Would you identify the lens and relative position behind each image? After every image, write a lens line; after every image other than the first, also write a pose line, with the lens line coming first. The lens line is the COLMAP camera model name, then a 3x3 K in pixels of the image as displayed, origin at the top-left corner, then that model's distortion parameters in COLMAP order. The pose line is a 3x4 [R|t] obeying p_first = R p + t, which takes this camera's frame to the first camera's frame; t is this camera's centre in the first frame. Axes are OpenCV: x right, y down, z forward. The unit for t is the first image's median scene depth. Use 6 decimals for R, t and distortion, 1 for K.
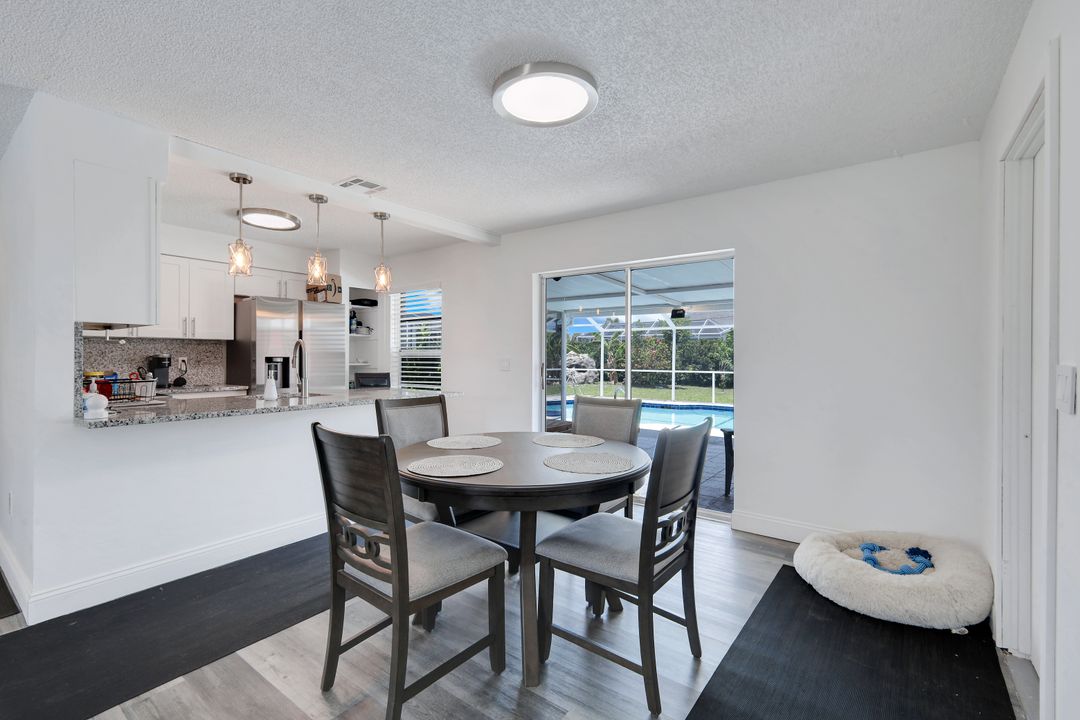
lens RADIAL K [[477.1, 0, 543.5], [0, 477.1, 351.2], [0, 0, 1]] dist [-0.001085, -0.000241]
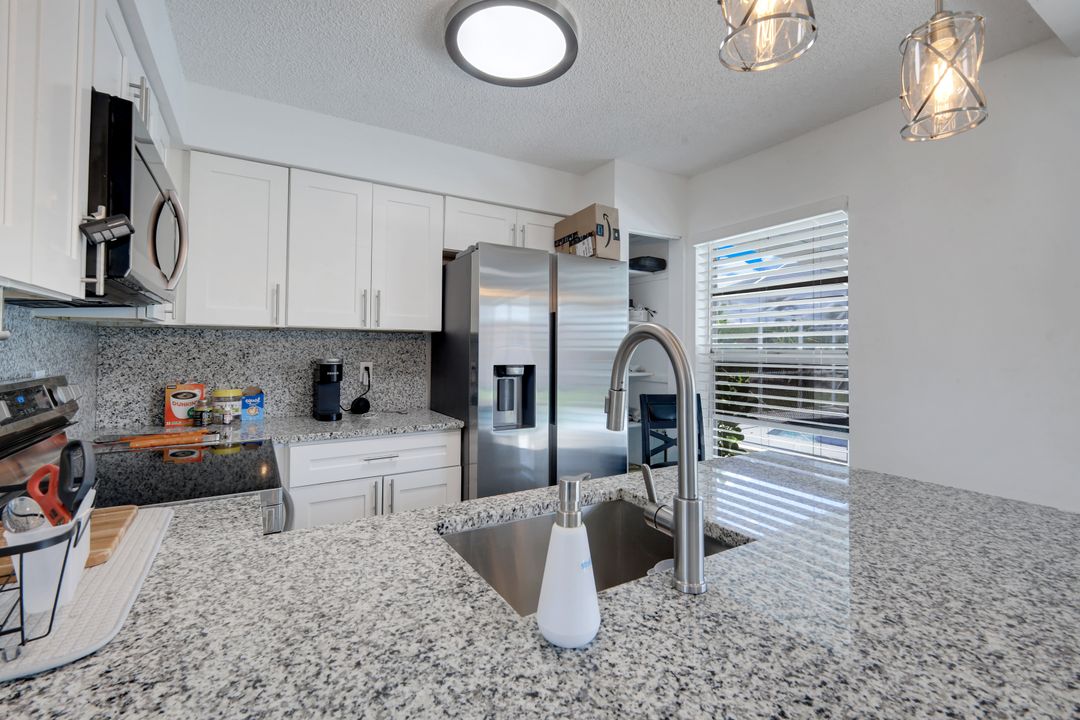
lens RADIAL K [[477.1, 0, 544.4], [0, 477.1, 343.2], [0, 0, 1]] dist [-0.001085, -0.000241]
pose [[0.923524, 0.003755, -0.383521, -0.331638], [-0.004475, 0.999989, -0.000987, -0.010451], [0.383513, 0.002628, 0.923532, 0.540974]]
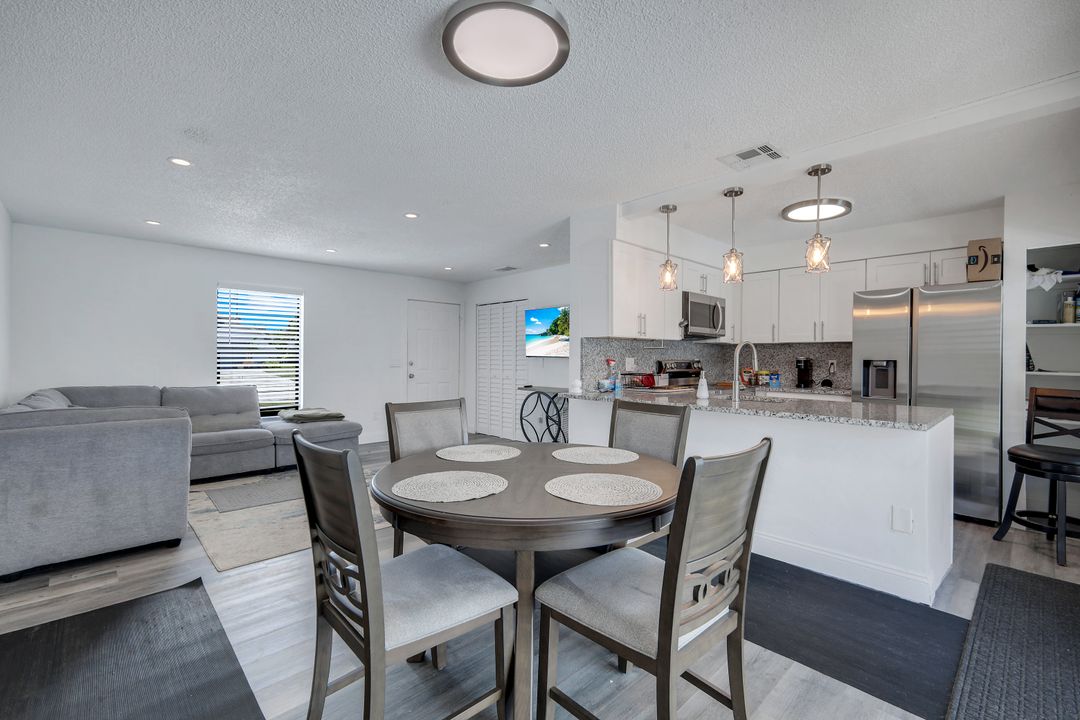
lens RADIAL K [[477.1, 0, 533.3], [0, 477.1, 358.9], [0, 0, 1]] dist [-0.001085, -0.000241]
pose [[-0.191142, 0.000638, -0.981562, 0.377030], [0.002102, 0.999998, 0.000241, 0.008327], [0.981560, -0.002017, -0.191142, 0.550430]]
